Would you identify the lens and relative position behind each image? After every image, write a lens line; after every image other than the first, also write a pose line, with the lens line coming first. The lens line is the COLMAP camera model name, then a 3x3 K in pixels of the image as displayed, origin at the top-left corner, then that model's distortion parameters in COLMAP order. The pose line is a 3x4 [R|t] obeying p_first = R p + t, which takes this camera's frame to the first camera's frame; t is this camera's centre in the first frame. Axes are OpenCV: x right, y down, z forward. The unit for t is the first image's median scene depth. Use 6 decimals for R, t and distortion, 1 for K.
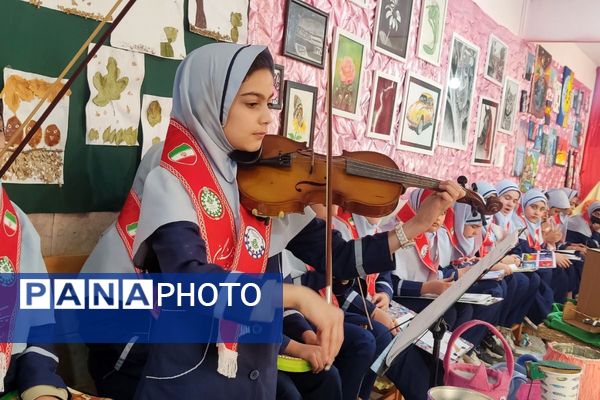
lens RADIAL K [[661.9, 0, 315.3], [0, 661.9, 200.2], [0, 0, 1]] dist [0.061690, -0.042705]
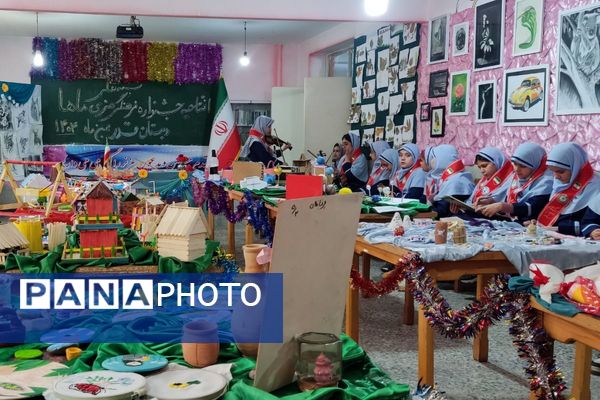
lens RADIAL K [[661.4, 0, 236.2], [0, 661.4, 200.0], [0, 0, 1]] dist [0.062656, -0.060687]
pose [[-0.708892, -0.056577, -0.703044, 1.574004], [-0.135016, 0.989230, 0.056530, 0.078173], [0.692274, 0.134996, -0.708896, 1.689919]]
